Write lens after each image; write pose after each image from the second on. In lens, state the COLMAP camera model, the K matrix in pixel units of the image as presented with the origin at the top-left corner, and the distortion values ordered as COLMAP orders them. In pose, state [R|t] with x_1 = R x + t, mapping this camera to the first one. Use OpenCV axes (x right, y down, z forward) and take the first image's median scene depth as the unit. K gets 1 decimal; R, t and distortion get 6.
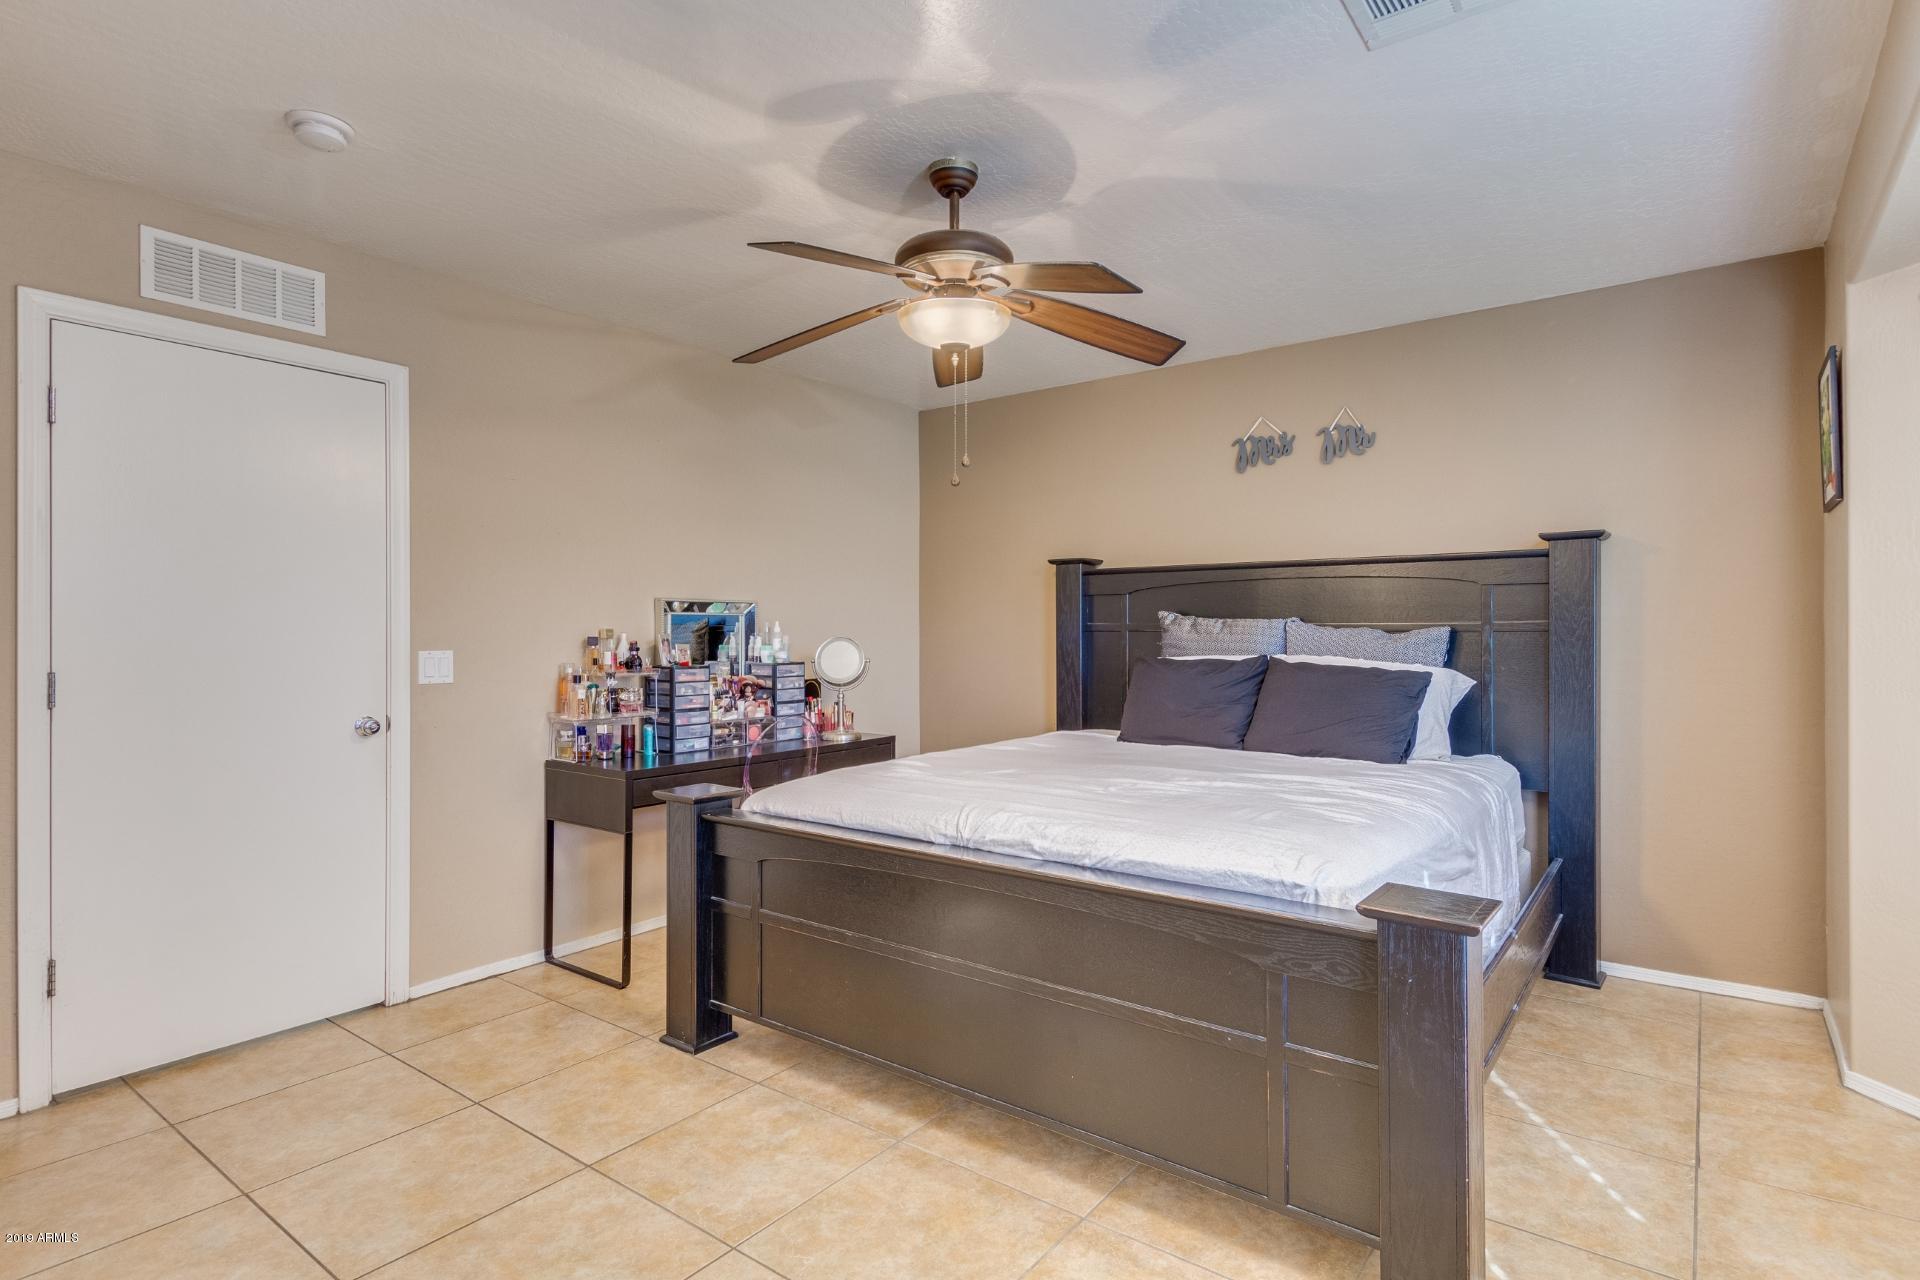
lens RADIAL K [[990.5, 0, 961.8], [0, 990.5, 633.6], [0, 0, 1]] dist [0.047094, -0.022062]
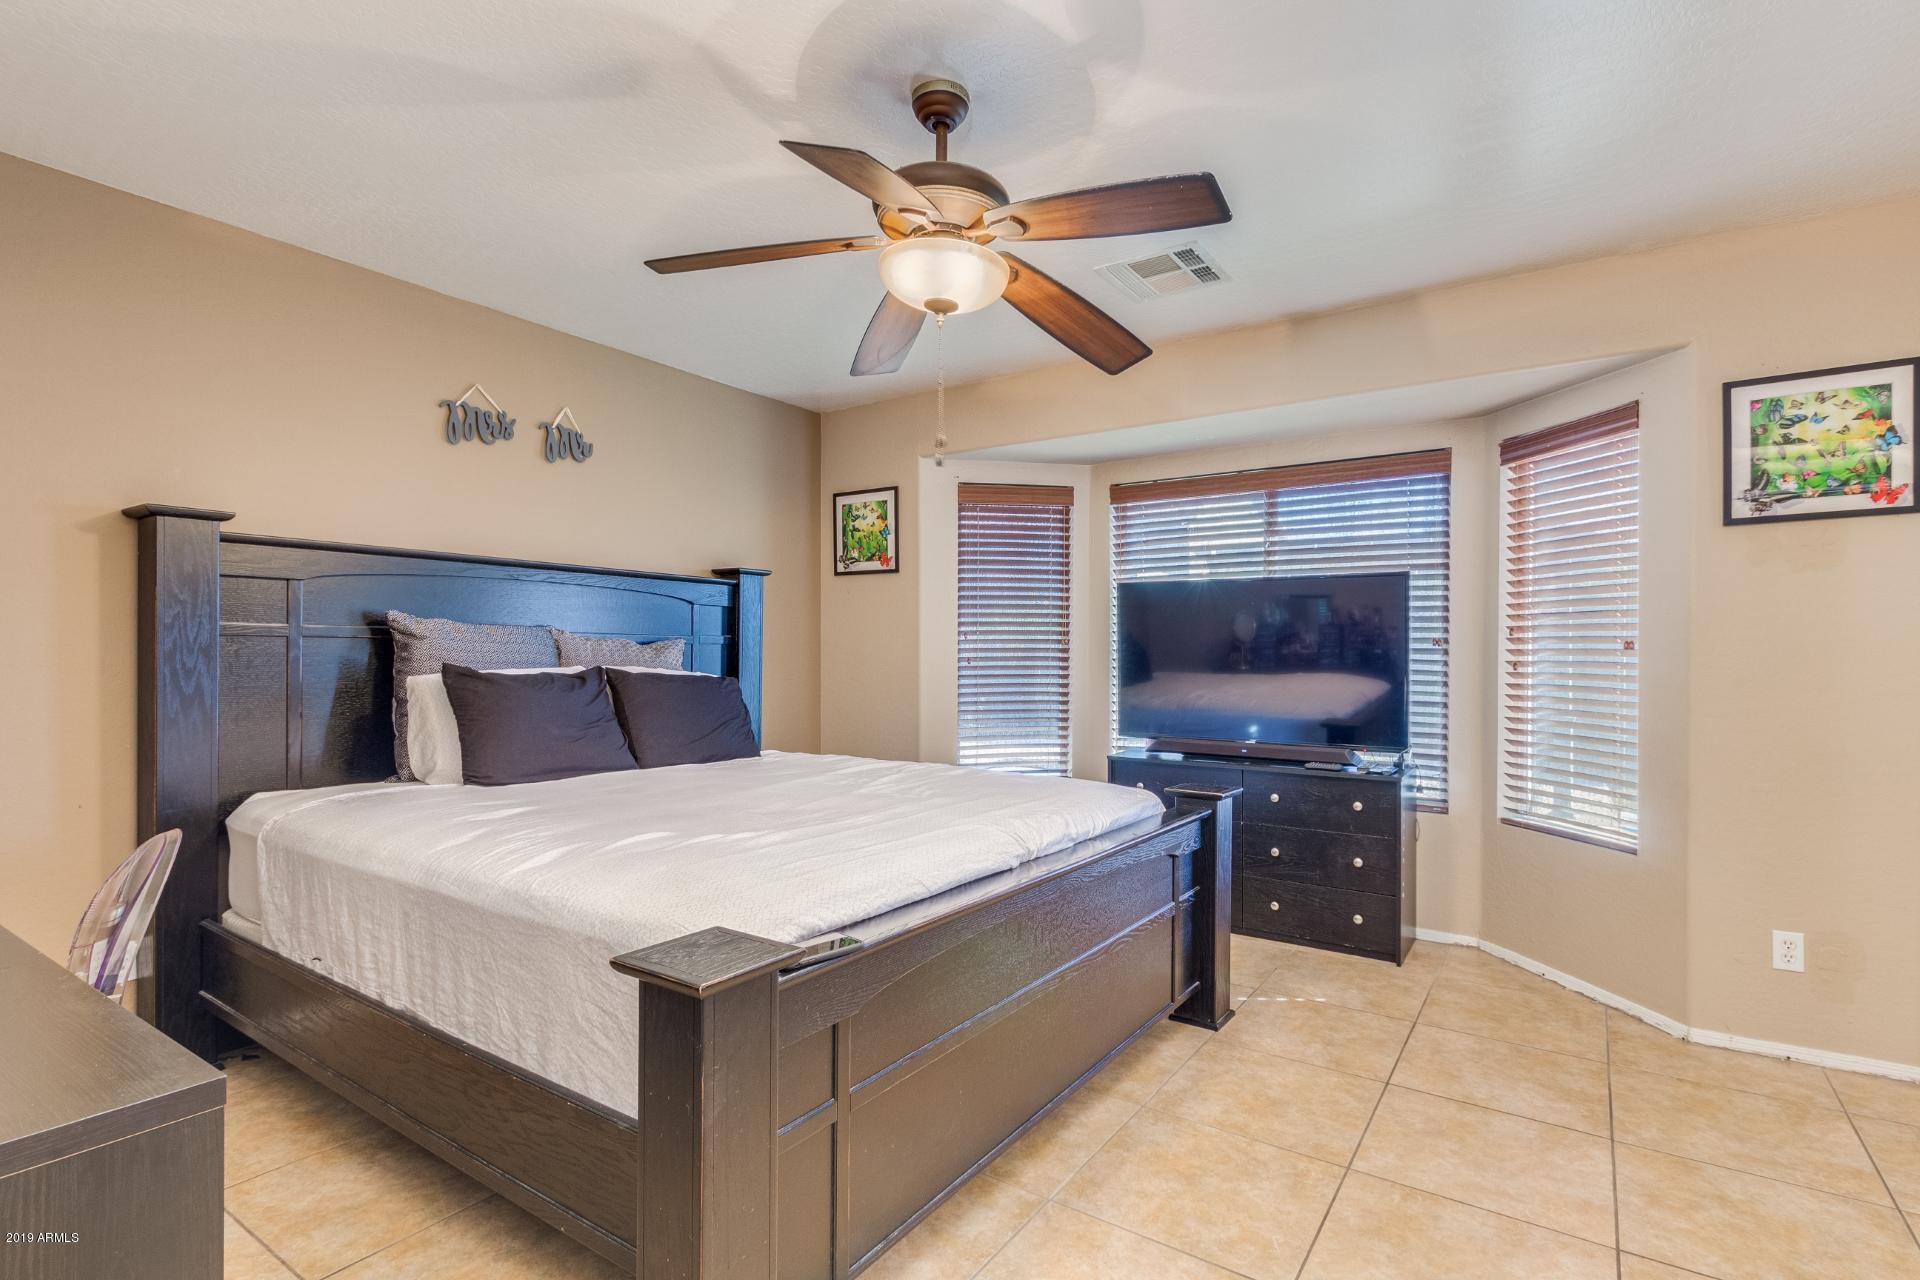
lens RADIAL K [[908.7, 0, 973.2], [0, 908.7, 654.6], [0, 0, 1]] dist [0.001721, -0.000130]
pose [[-0.057011, 0.003091, 0.998369, -0.520550], [-0.002711, 0.999991, -0.003251, 0.012697], [-0.998370, -0.002892, -0.057002, 0.665872]]
